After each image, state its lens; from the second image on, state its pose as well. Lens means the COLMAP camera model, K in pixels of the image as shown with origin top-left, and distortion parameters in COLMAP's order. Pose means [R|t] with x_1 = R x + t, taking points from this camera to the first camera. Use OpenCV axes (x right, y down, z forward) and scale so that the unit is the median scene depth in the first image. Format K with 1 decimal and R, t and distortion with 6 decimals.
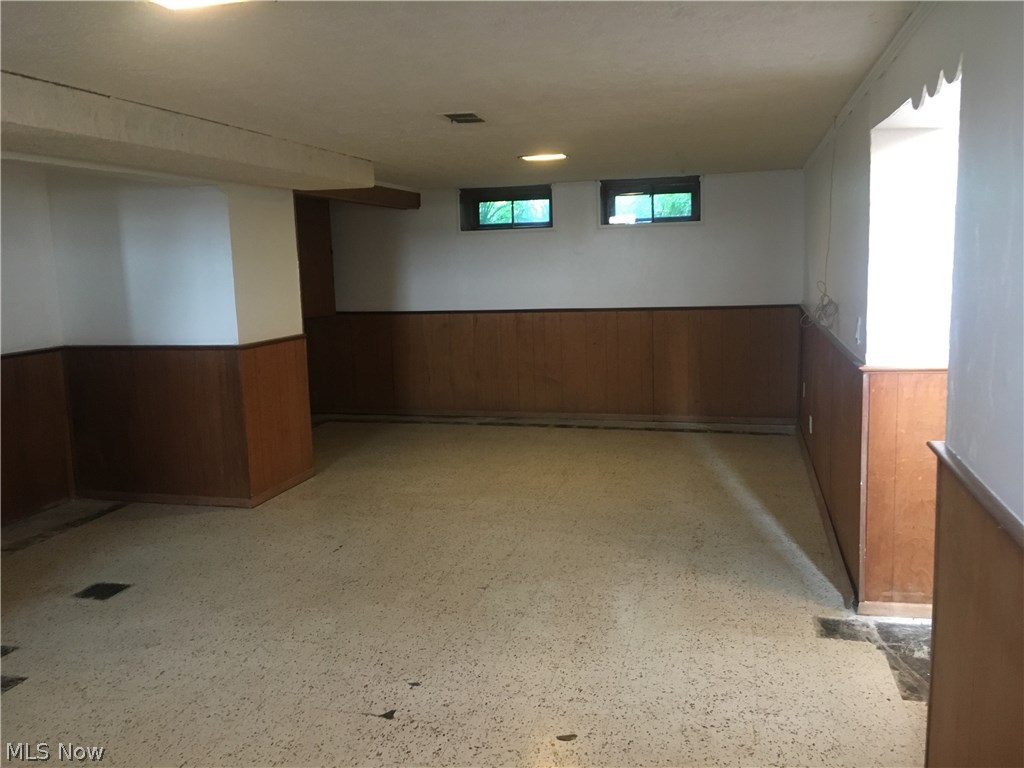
lens RADIAL K [[873.4, 0, 515.0], [0, 873.4, 379.8], [0, 0, 1]] dist [0.078220, -0.111351]
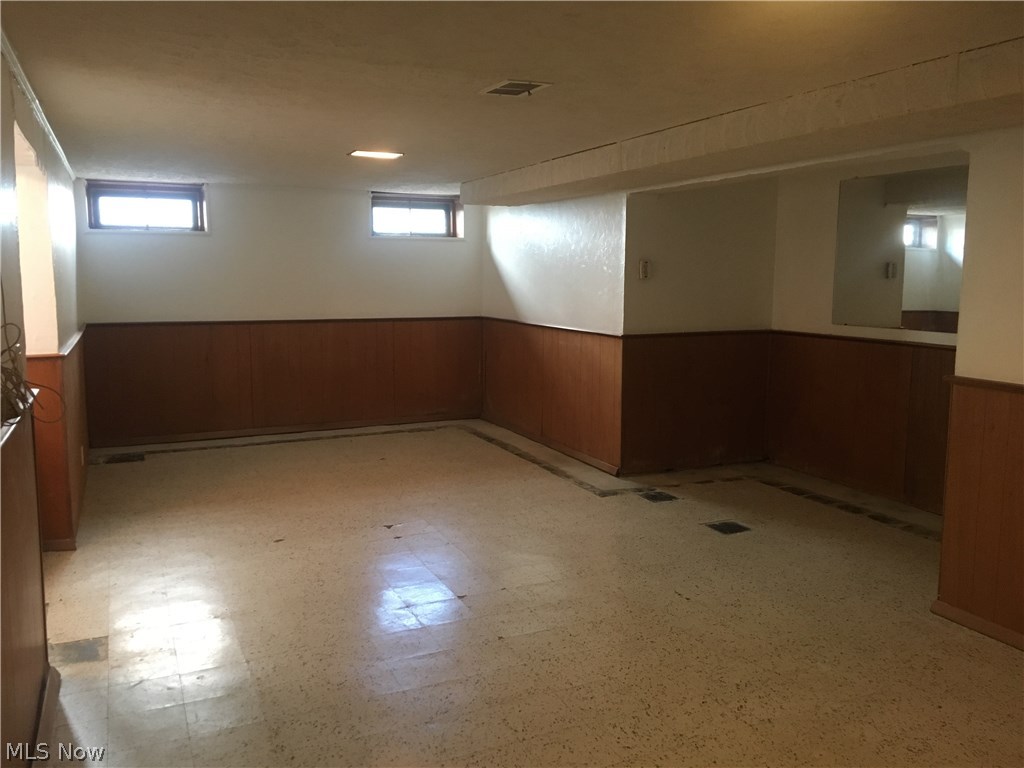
lens RADIAL K [[873.4, 0, 512.7], [0, 873.4, 386.9], [0, 0, 1]] dist [0.078220, -0.111351]
pose [[-0.790621, 0.105370, -0.603171, 0.242400], [-0.065335, 0.964940, 0.254209, -0.120080], [0.608810, 0.240391, -0.756017, 0.866391]]
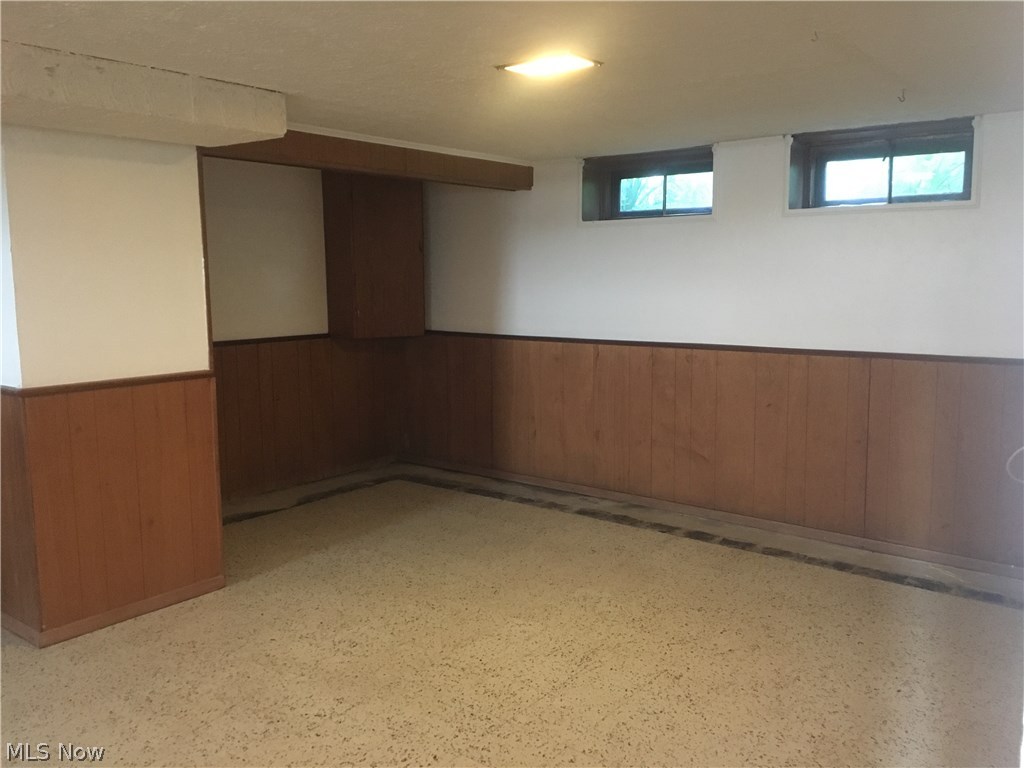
lens RADIAL K [[873.4, 0, 514.4], [0, 873.4, 384.8], [0, 0, 1]] dist [0.078220, -0.111351]
pose [[0.919626, 0.073208, -0.385913, 0.163373], [-0.074535, 0.997152, 0.011544, -0.049631], [0.385659, 0.018148, 0.922463, 0.369474]]
